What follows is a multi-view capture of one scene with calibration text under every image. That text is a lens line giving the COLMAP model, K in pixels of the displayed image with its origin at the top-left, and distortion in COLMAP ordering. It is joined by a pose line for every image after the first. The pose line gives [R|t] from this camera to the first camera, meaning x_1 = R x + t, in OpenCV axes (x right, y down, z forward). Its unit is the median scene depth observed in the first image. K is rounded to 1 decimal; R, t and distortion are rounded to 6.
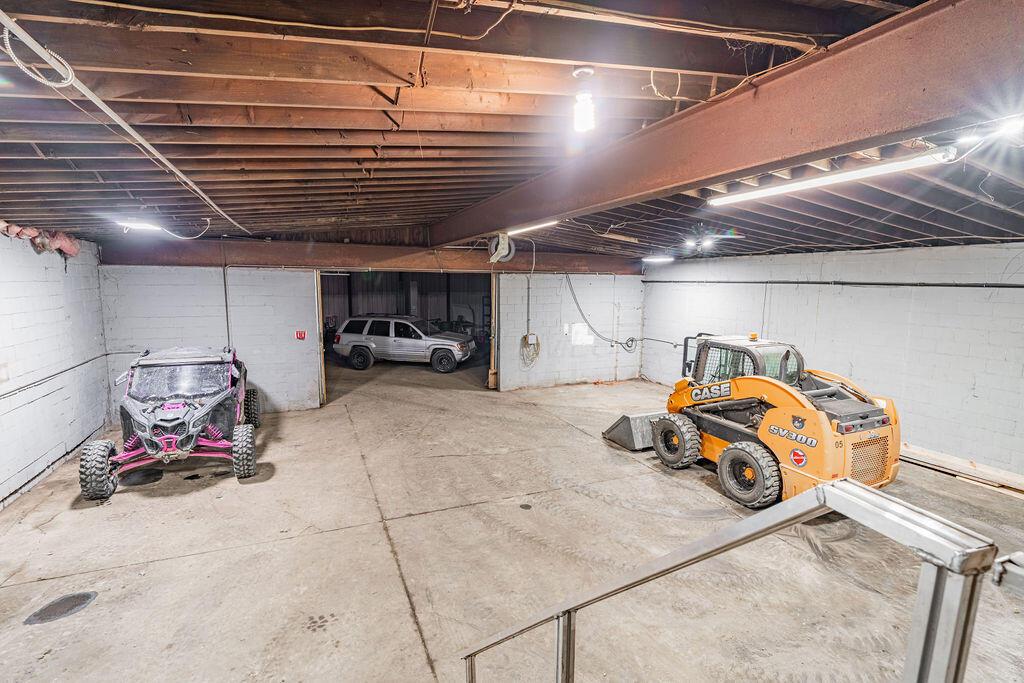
lens RADIAL K [[489.8, 0, 514.3], [0, 489.8, 337.4], [0, 0, 1]] dist [-0.009718, 0.000094]
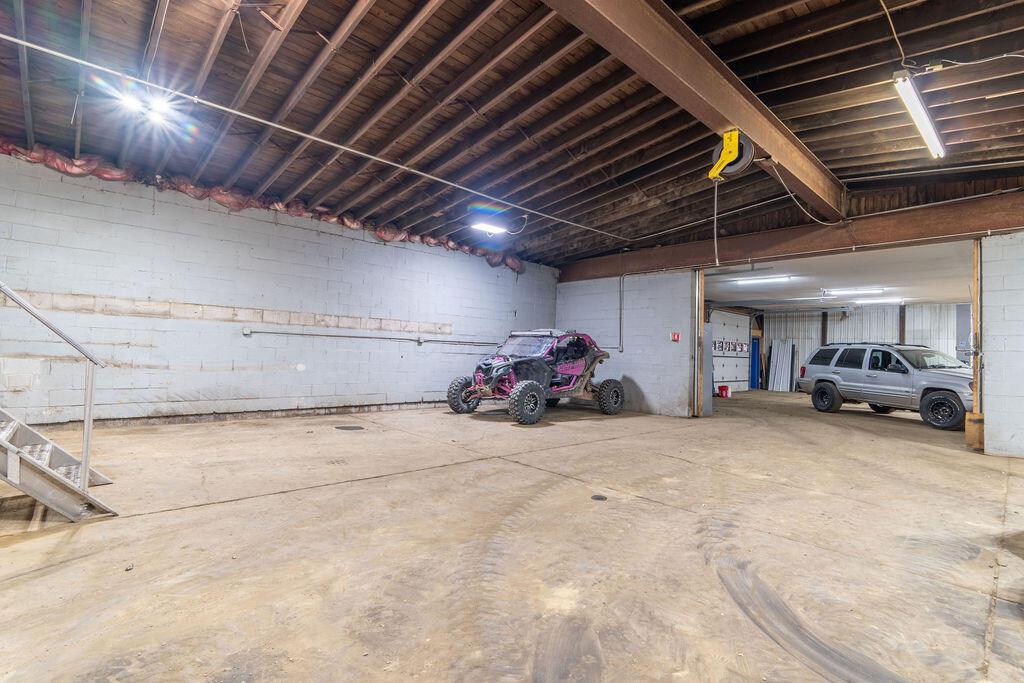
lens RADIAL K [[489.8, 0, 504.9], [0, 489.8, 342.6], [0, 0, 1]] dist [-0.009718, 0.000094]
pose [[0.323645, -0.019141, -0.945985, 0.370073], [-0.144615, 0.987048, -0.069449, 0.123109], [0.935062, 0.159280, 0.316685, 0.383820]]
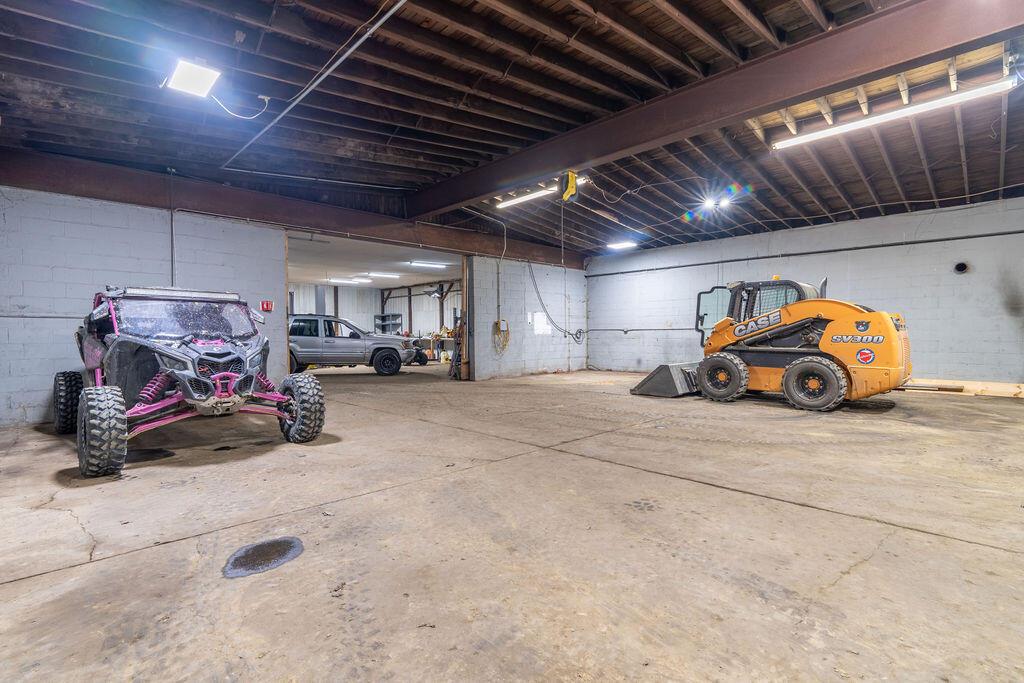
lens RADIAL K [[489.8, 0, 513.3], [0, 489.8, 343.5], [0, 0, 1]] dist [-0.009718, 0.000094]
pose [[0.930408, -0.020787, 0.365937, -0.360517], [0.057772, 0.994227, -0.090412, 0.153511], [-0.361945, 0.105261, 0.926238, 0.119804]]
